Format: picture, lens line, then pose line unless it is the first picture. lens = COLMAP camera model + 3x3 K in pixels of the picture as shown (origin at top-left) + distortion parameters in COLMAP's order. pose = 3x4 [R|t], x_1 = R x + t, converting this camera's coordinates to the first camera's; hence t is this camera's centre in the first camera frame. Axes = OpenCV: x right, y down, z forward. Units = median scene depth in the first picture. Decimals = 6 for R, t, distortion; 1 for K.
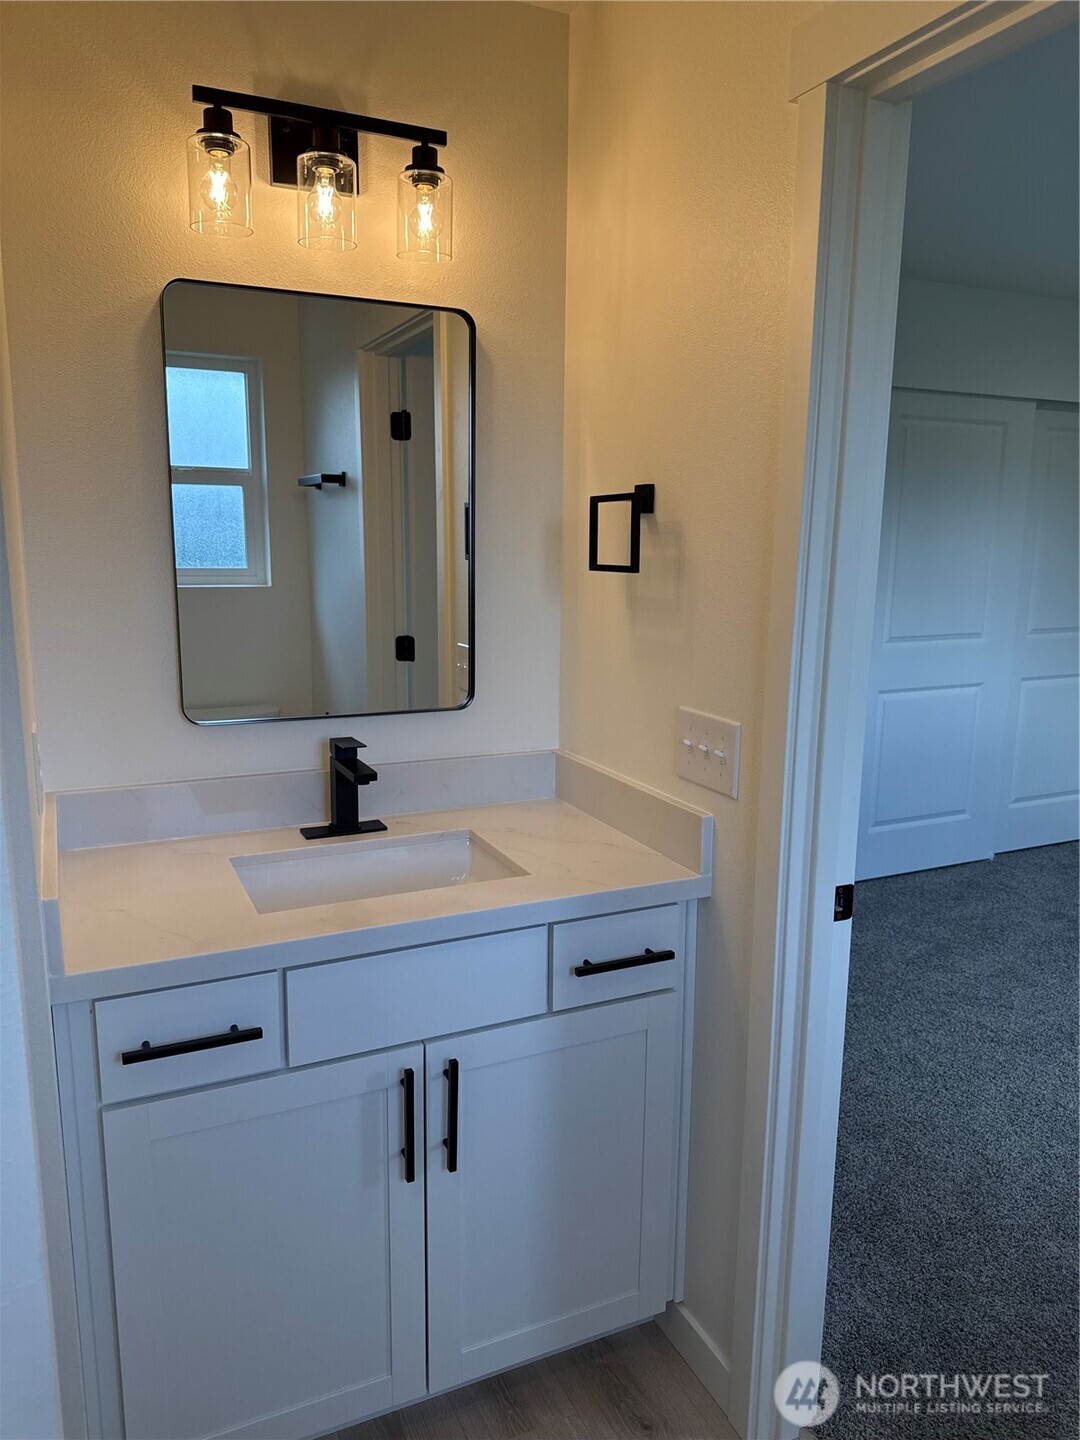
lens RADIAL K [[1023.8, 0, 540.0], [0, 1023.8, 720.0], [0, 0, 1]] dist [-0.004415, -0.003213]
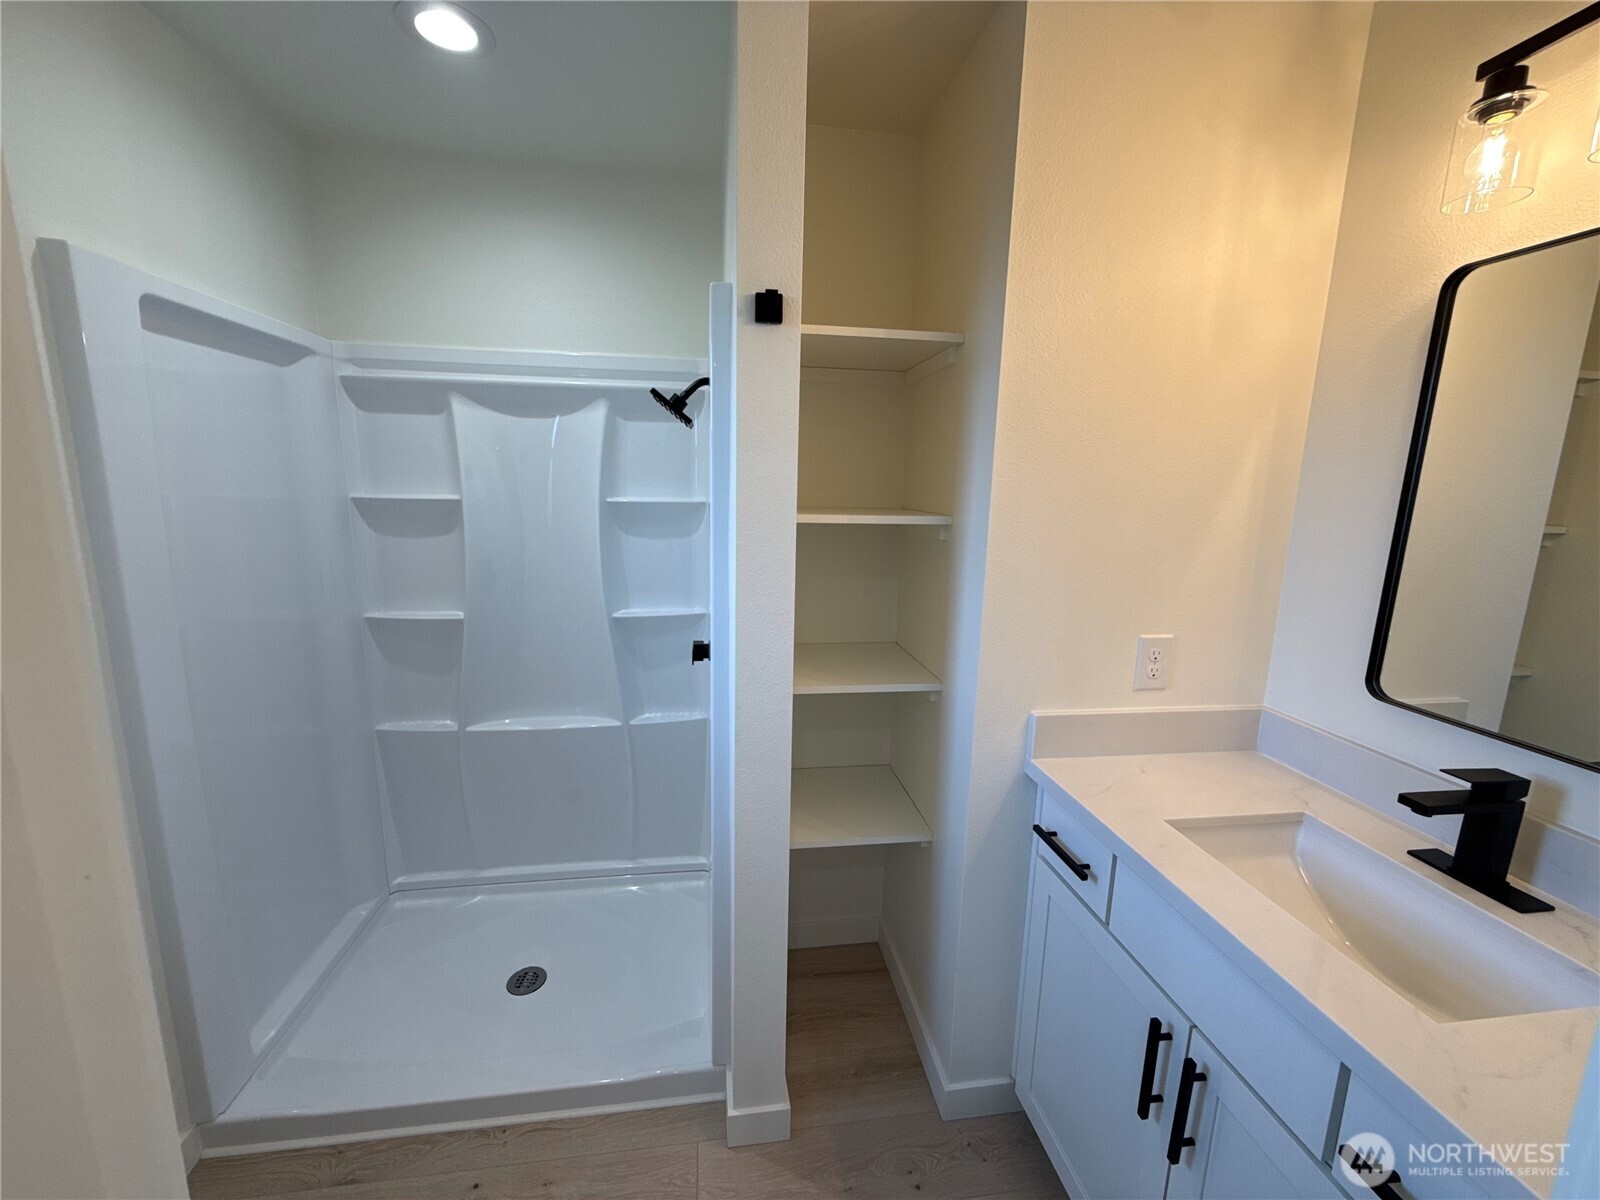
lens RADIAL K [[636.5, 0, 794.4], [0, 636.5, 597.6], [0, 0, 1]] dist [0.001515, -0.000506]
pose [[-0.281893, 0.157312, -0.946461, 0.447413], [-0.208659, 0.952804, 0.220513, -0.117188], [0.936482, 0.259649, -0.235764, 0.583791]]
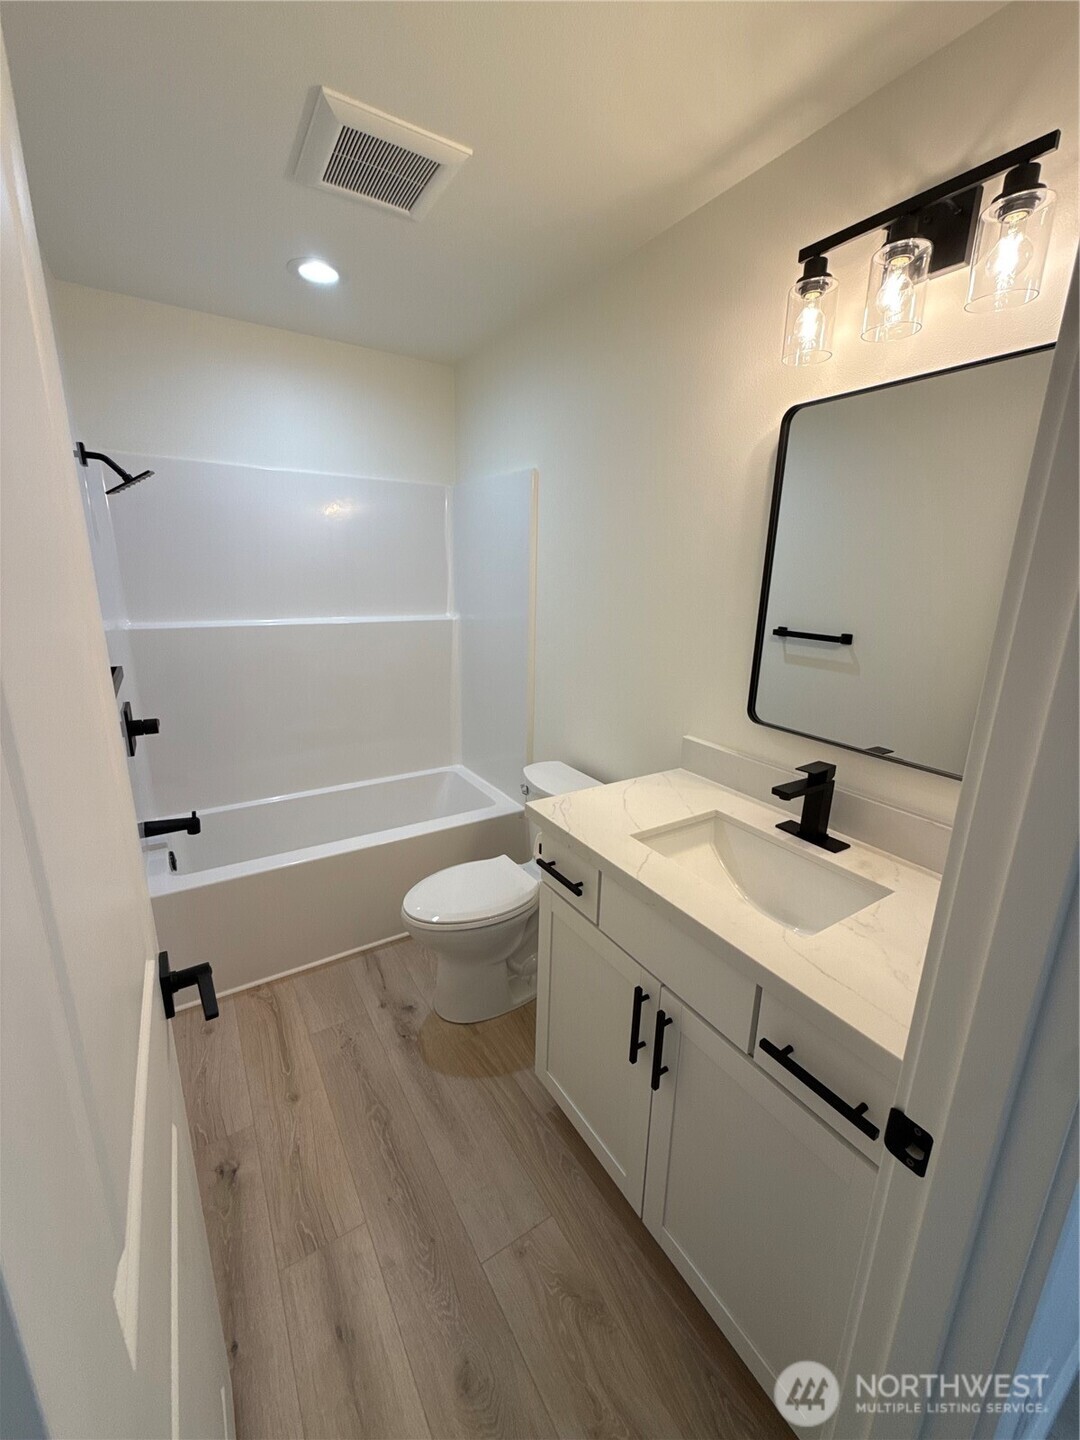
lens RADIAL K [[572.8, 0, 540.0], [0, 572.8, 720.0], [0, 0, 1]] dist [0.001515, -0.000506]
pose [[0.126546, 0.246363, -0.960881, 0.427277], [-0.210654, 0.953248, 0.216663, -0.115785], [0.969335, 0.174995, 0.172527, 0.574389]]
